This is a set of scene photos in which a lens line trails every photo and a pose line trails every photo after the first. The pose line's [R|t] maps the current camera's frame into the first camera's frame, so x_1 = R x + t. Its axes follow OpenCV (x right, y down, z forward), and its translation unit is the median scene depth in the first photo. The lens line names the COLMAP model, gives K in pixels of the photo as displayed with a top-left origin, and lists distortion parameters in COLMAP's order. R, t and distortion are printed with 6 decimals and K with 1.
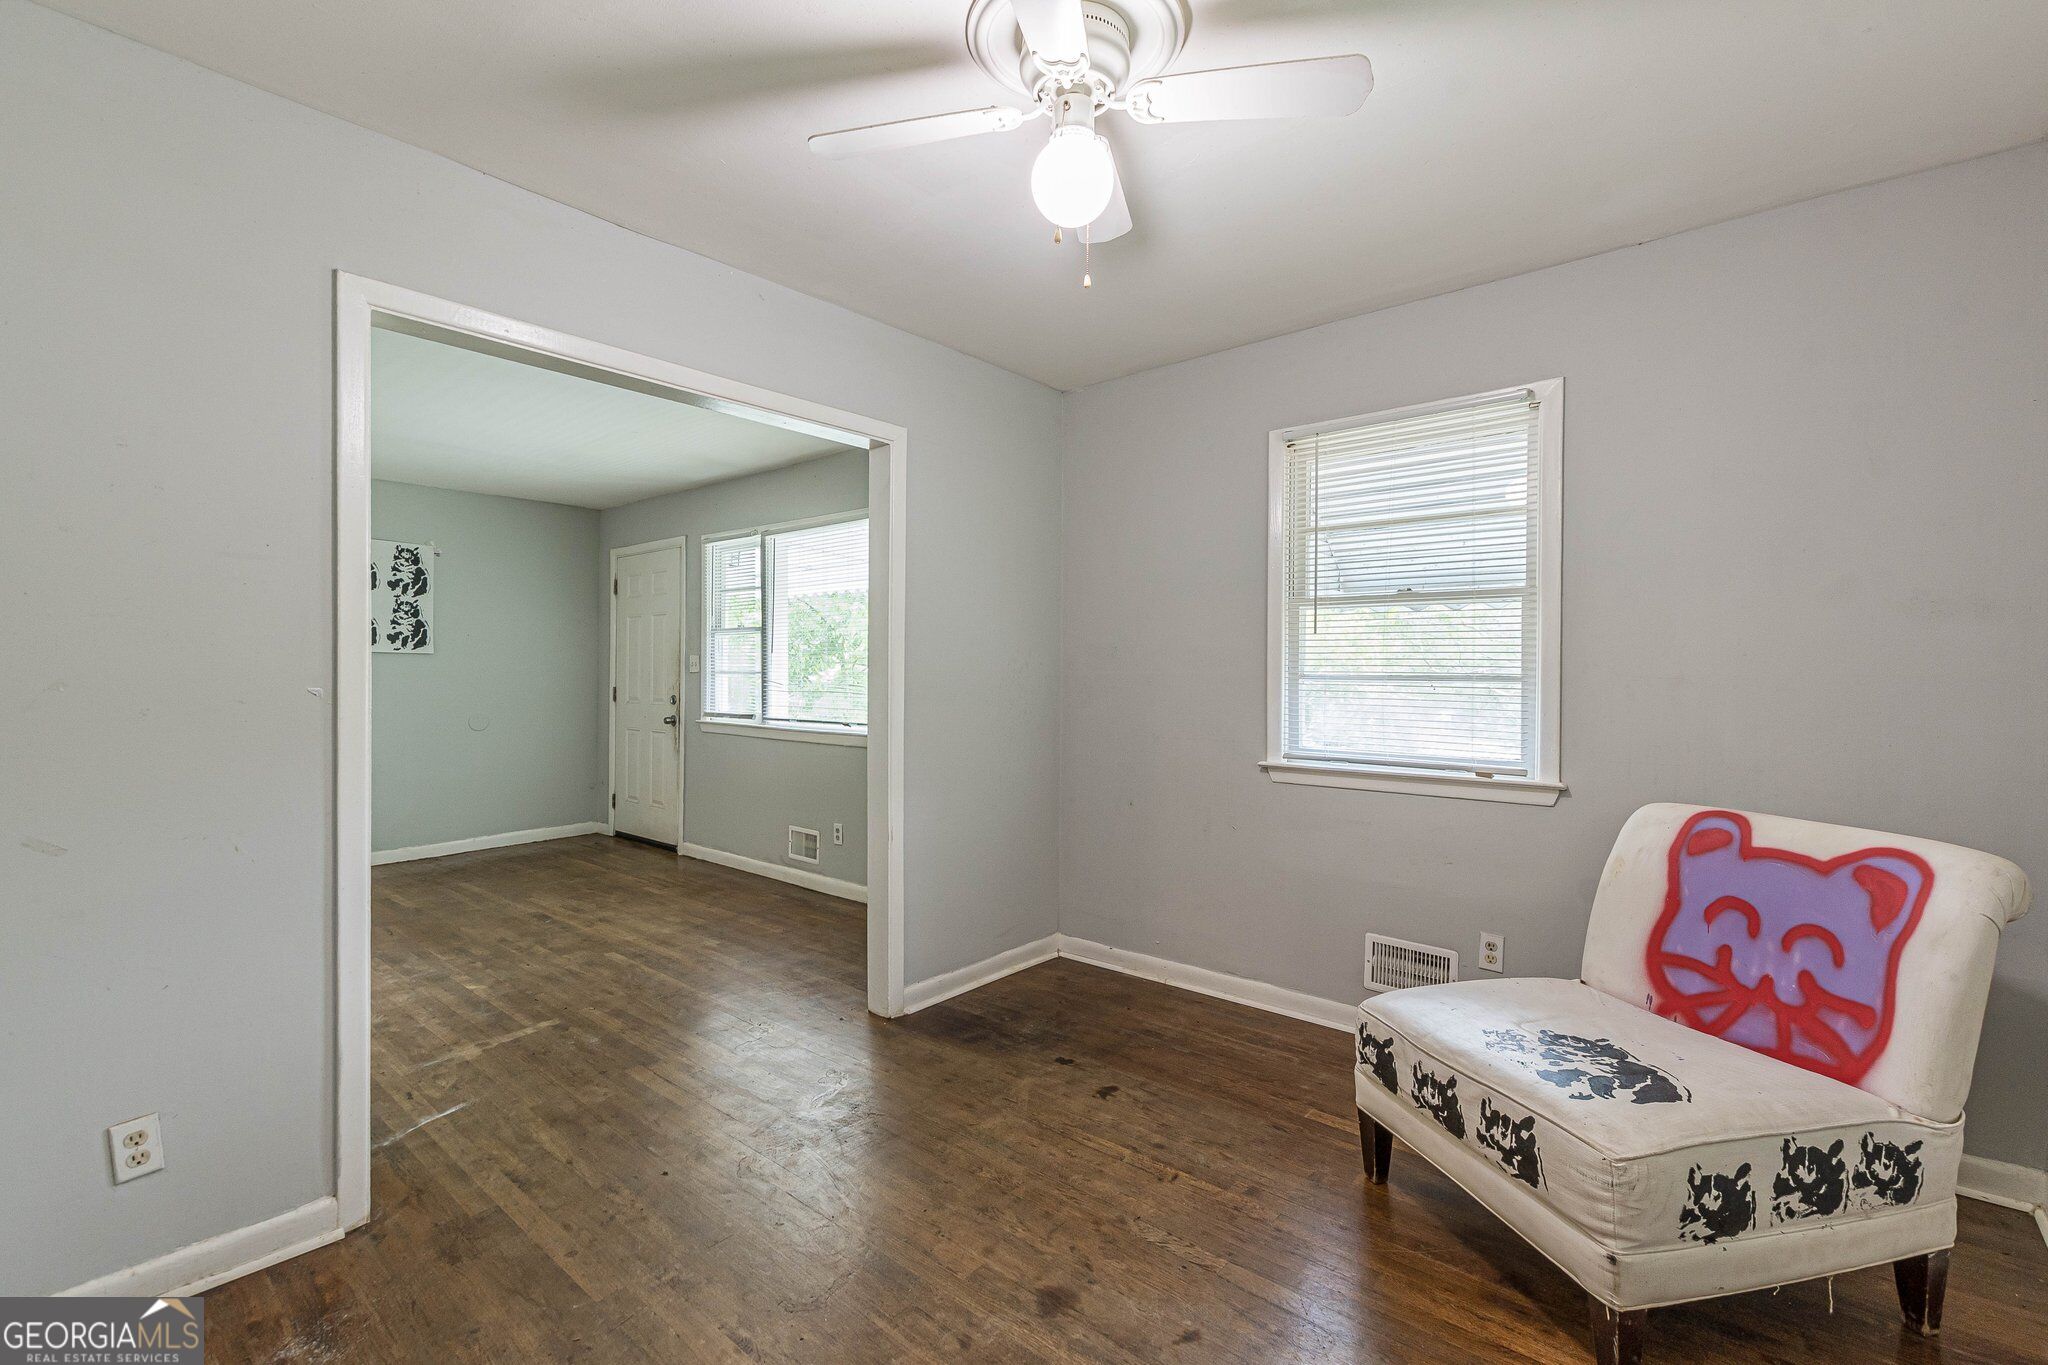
lens RADIAL K [[909.1, 0, 991.1], [0, 909.1, 677.3], [0, 0, 1]] dist [0.006642, -0.002698]
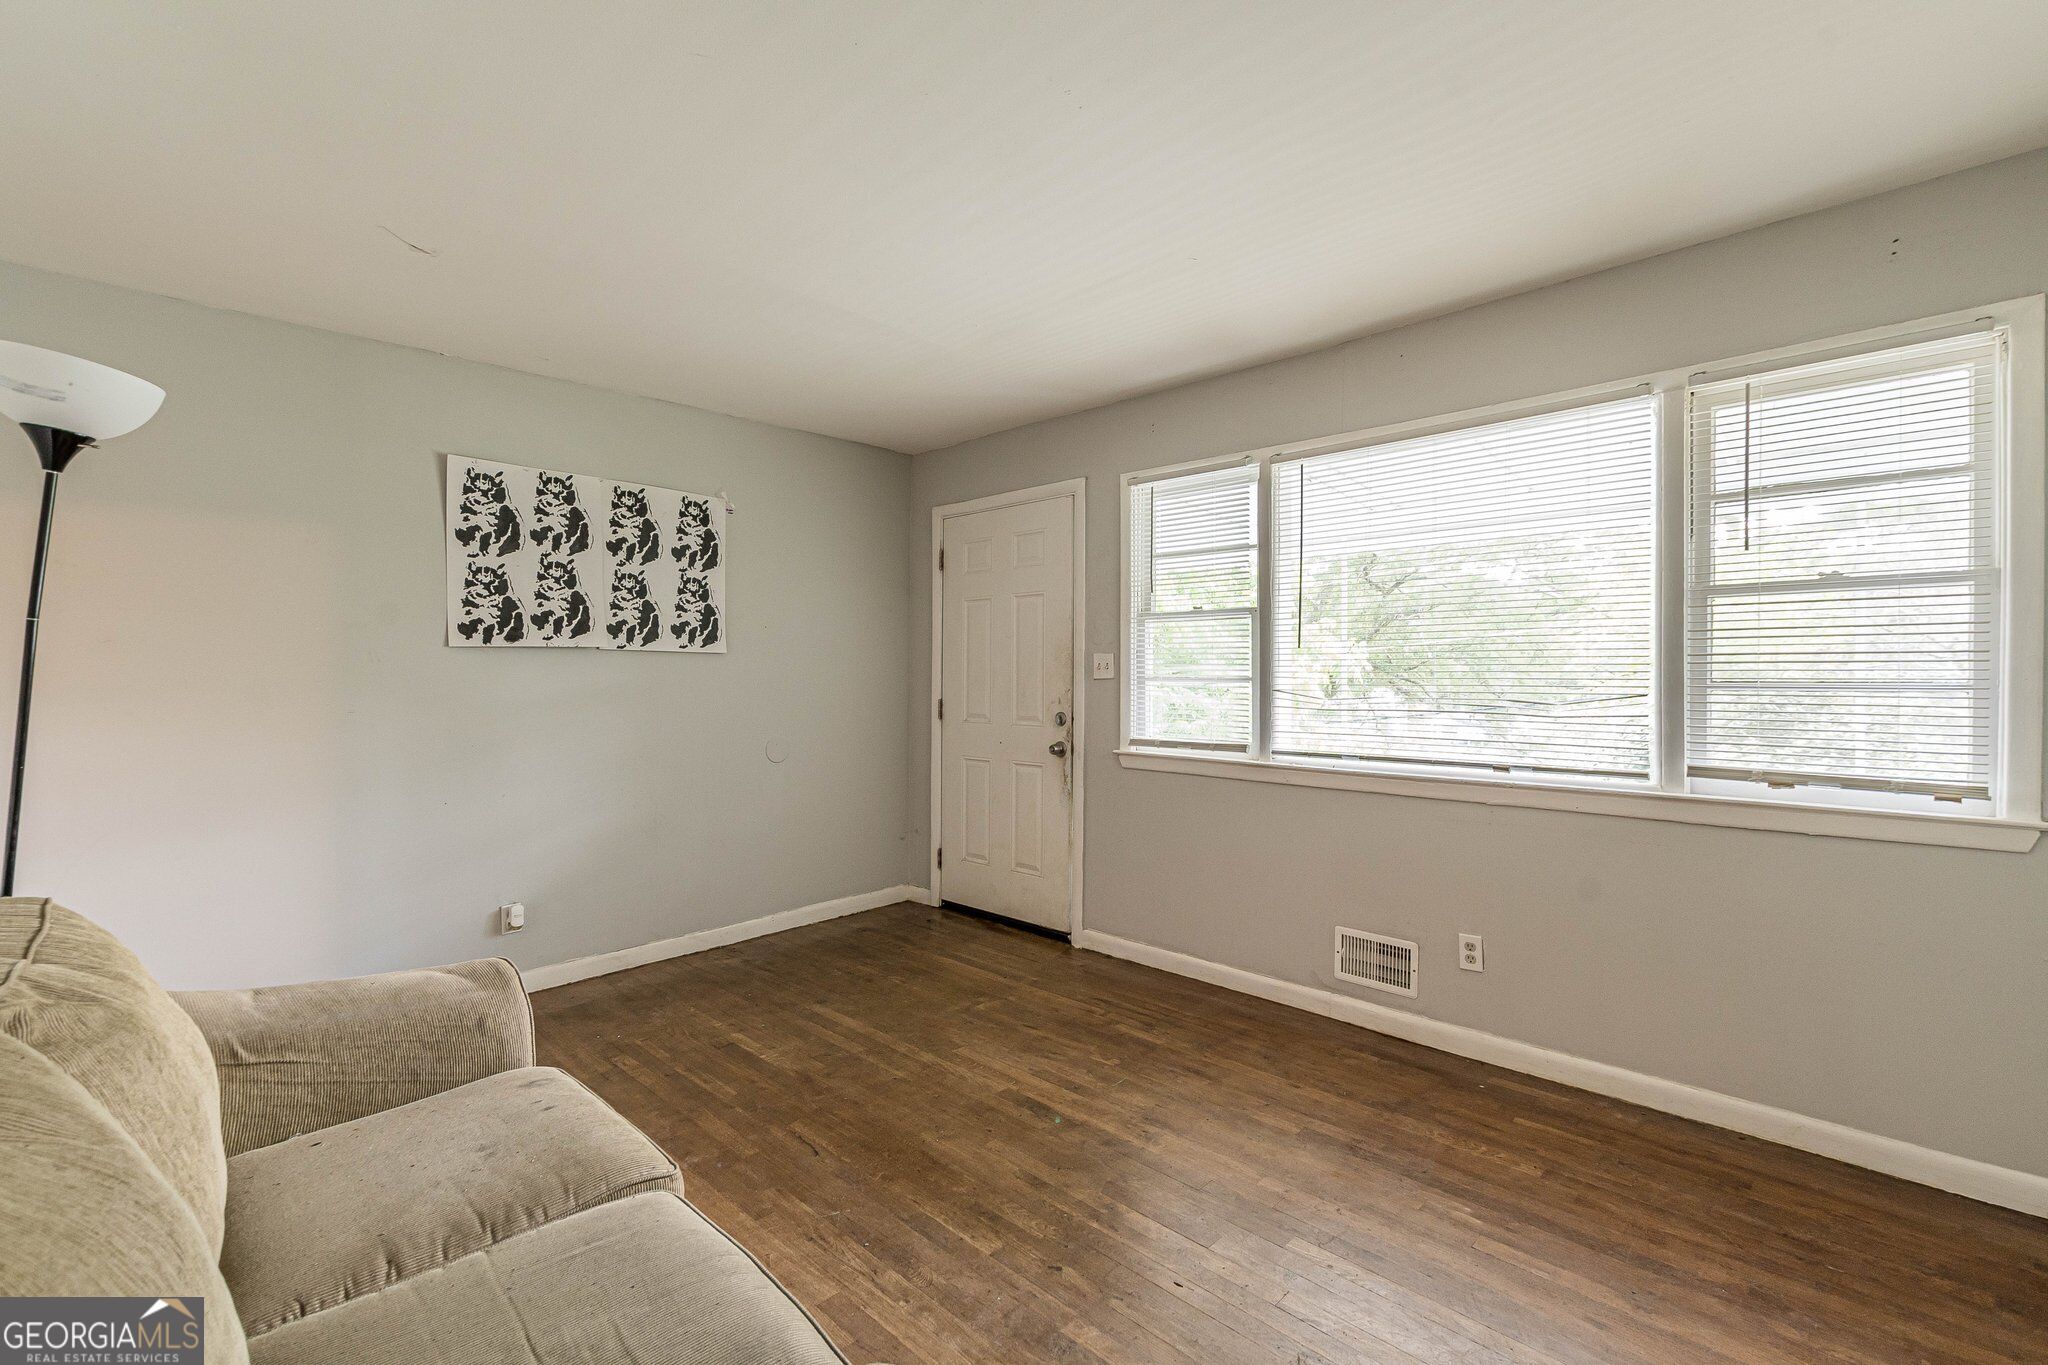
lens RADIAL K [[909.1, 0, 993.1], [0, 909.1, 680.4], [0, 0, 1]] dist [0.006642, -0.002698]
pose [[0.997882, -0.004764, -0.064881, -0.370215], [0.004993, 0.999982, 0.003367, -0.007163], [0.064863, -0.003684, 0.997887, 0.326656]]
